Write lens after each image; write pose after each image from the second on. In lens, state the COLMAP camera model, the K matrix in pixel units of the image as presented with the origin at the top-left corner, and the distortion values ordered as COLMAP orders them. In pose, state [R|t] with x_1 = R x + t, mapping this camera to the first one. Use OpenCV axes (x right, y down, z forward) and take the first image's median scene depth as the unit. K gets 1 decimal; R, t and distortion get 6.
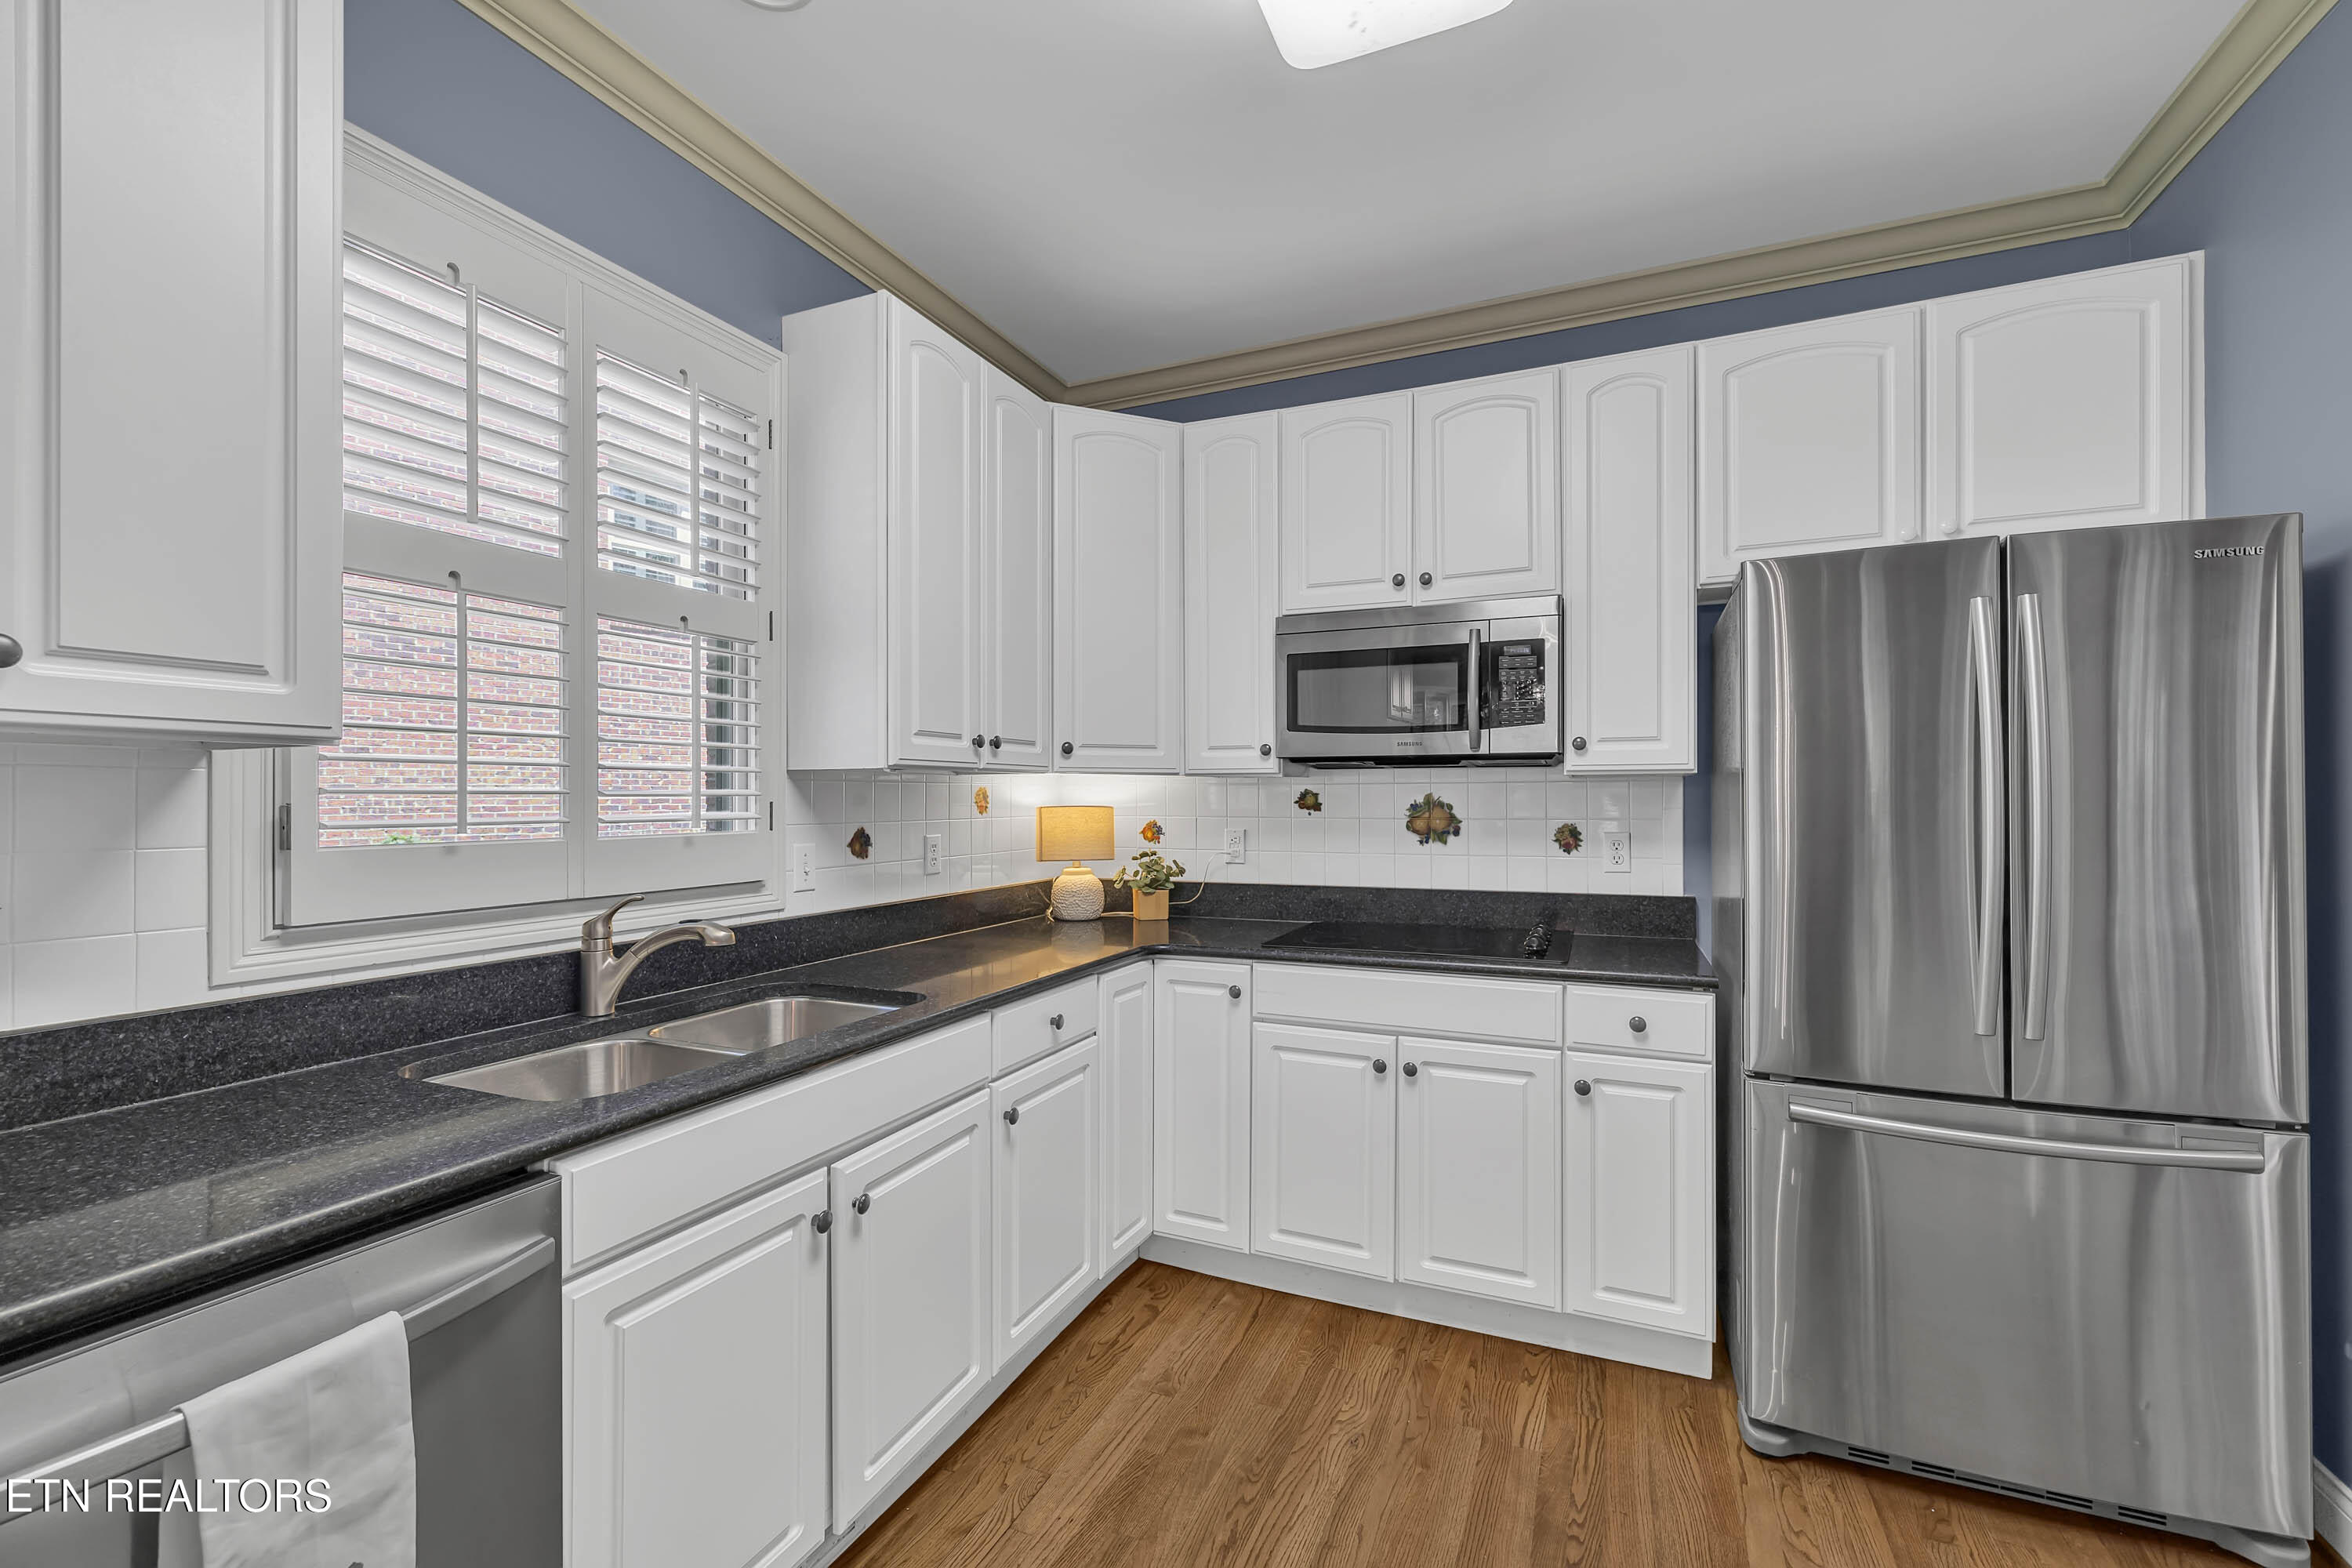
lens RADIAL K [[982.9, 0, 1176.5], [0, 982.9, 793.5], [0, 0, 1]] dist [-0.001452, 0.000165]
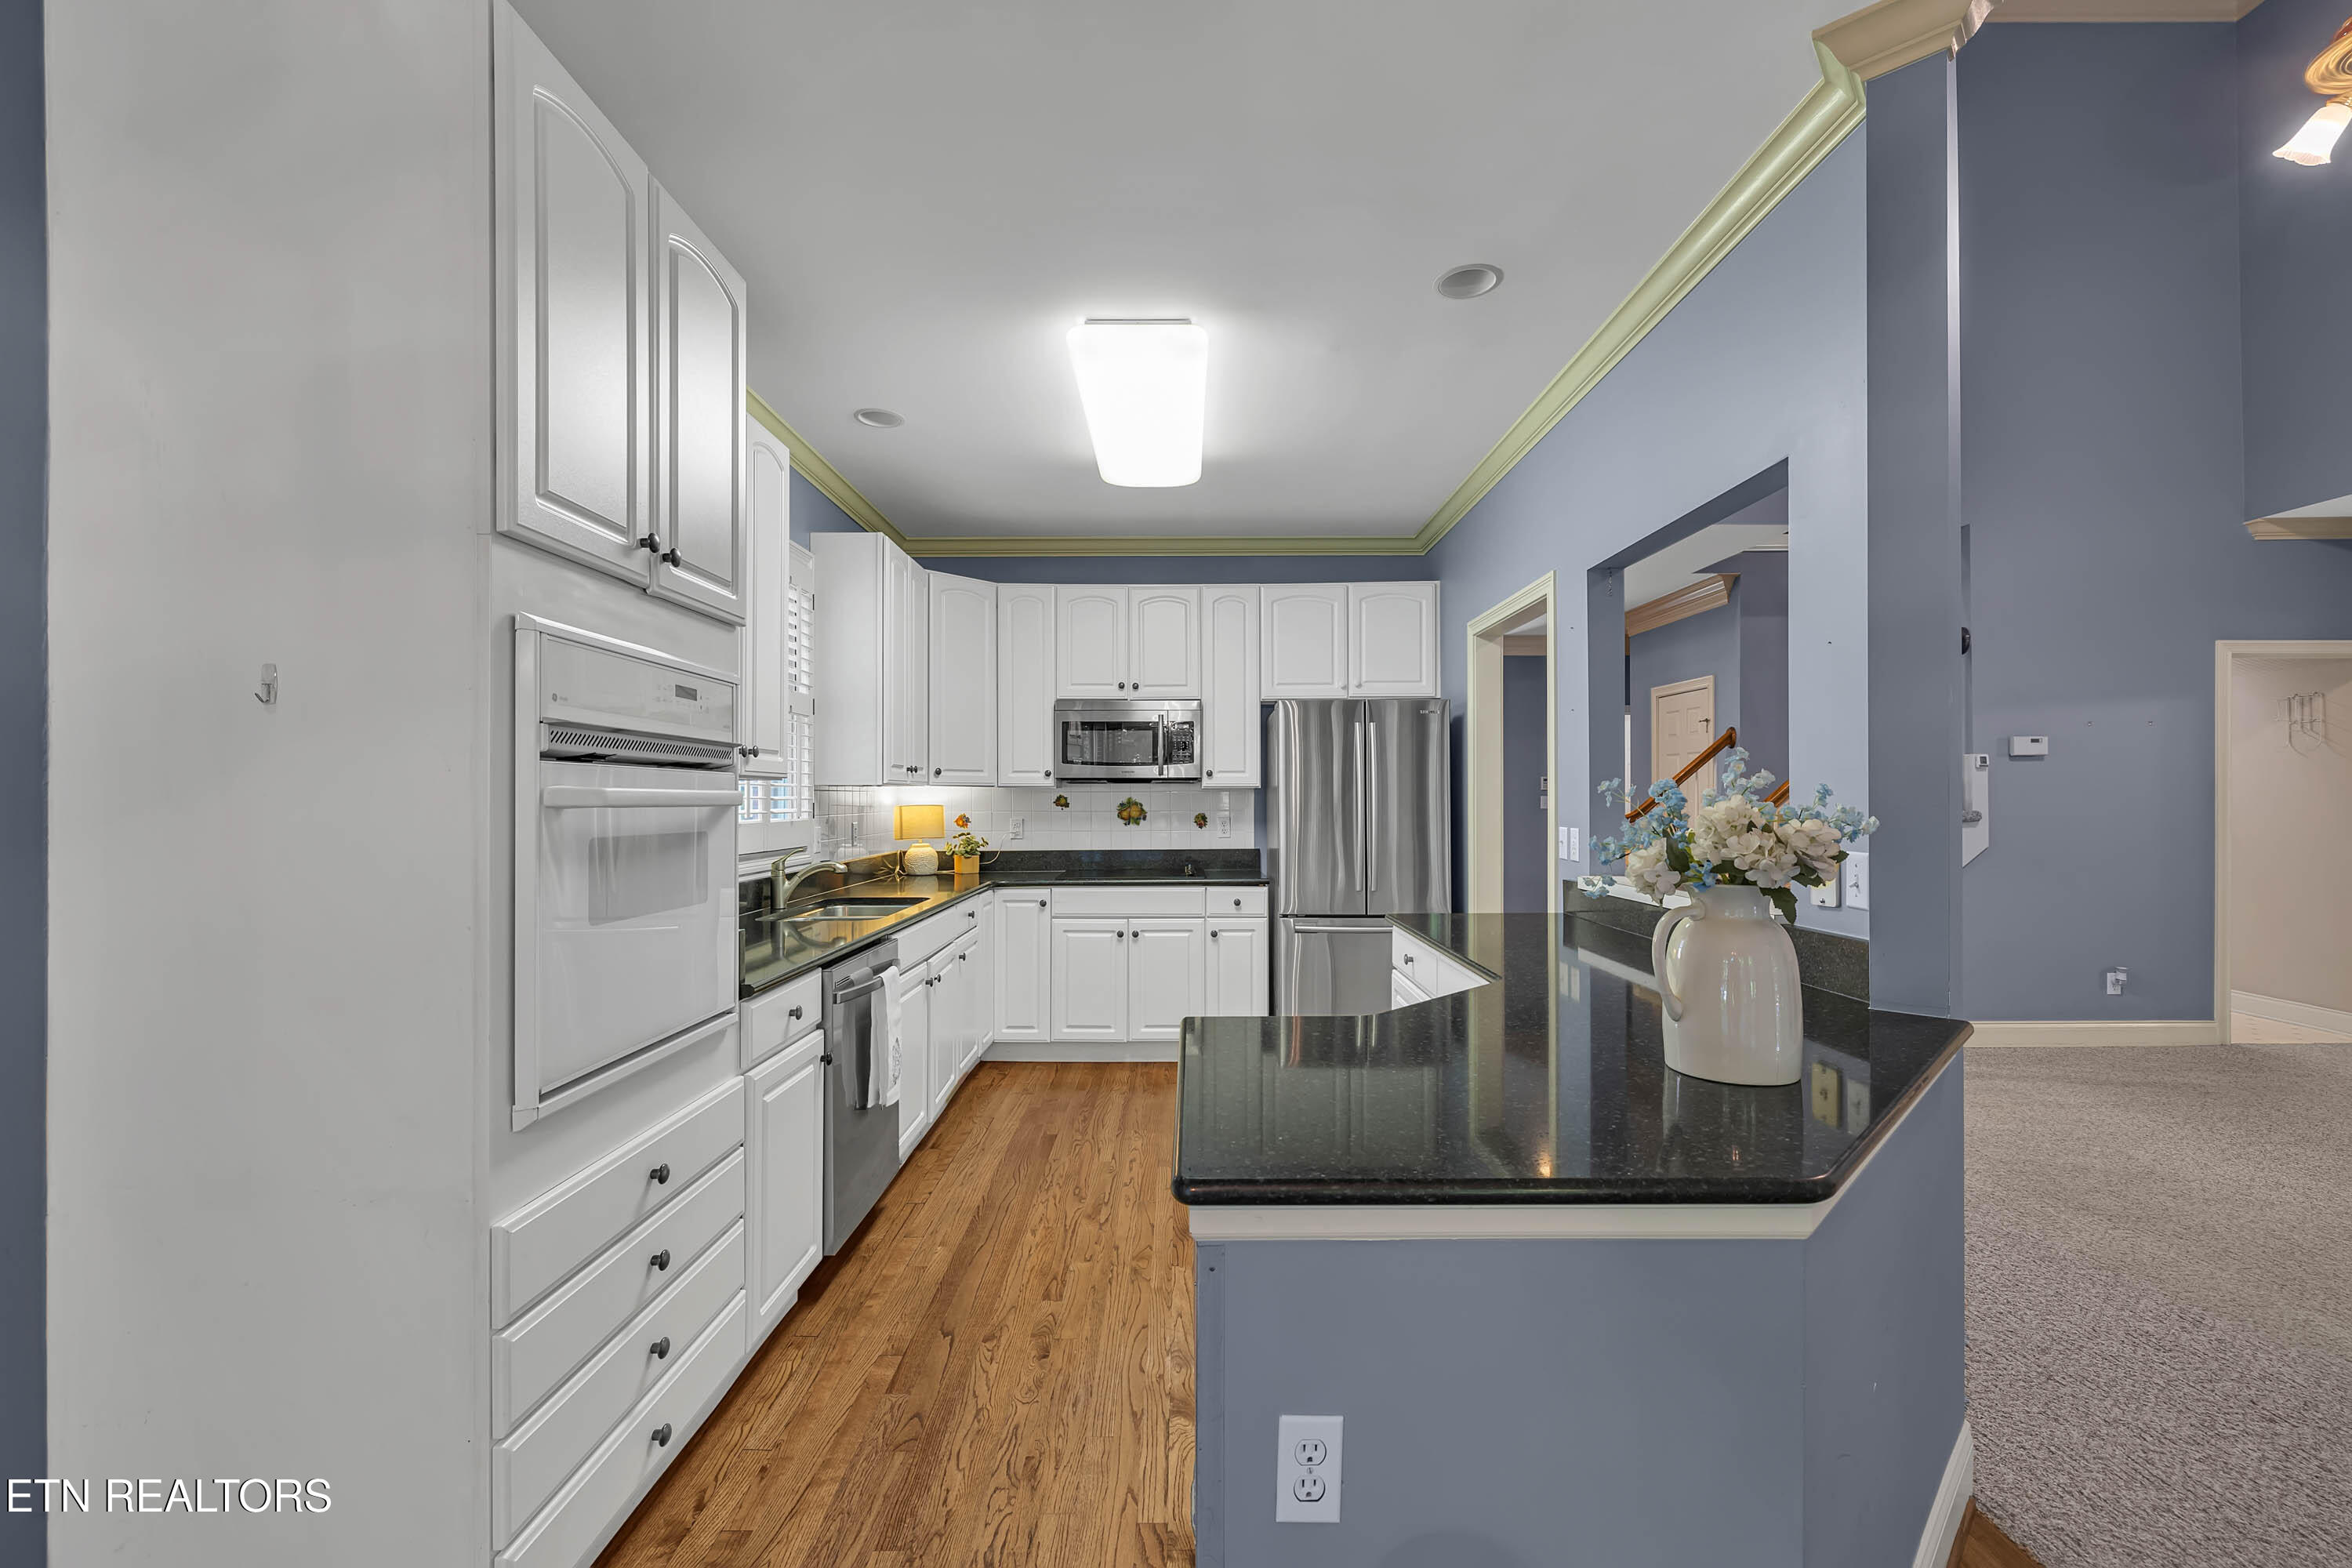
lens RADIAL K [[997.7, 0, 1180.2], [0, 997.7, 800.7], [0, 0, 1]] dist [-0.001053, 0.000051]
pose [[0.915115, -0.002038, 0.403187, -0.455672], [0.000099, 0.999988, 0.004831, -0.003454], [-0.403192, -0.004381, 0.915105, -0.826217]]
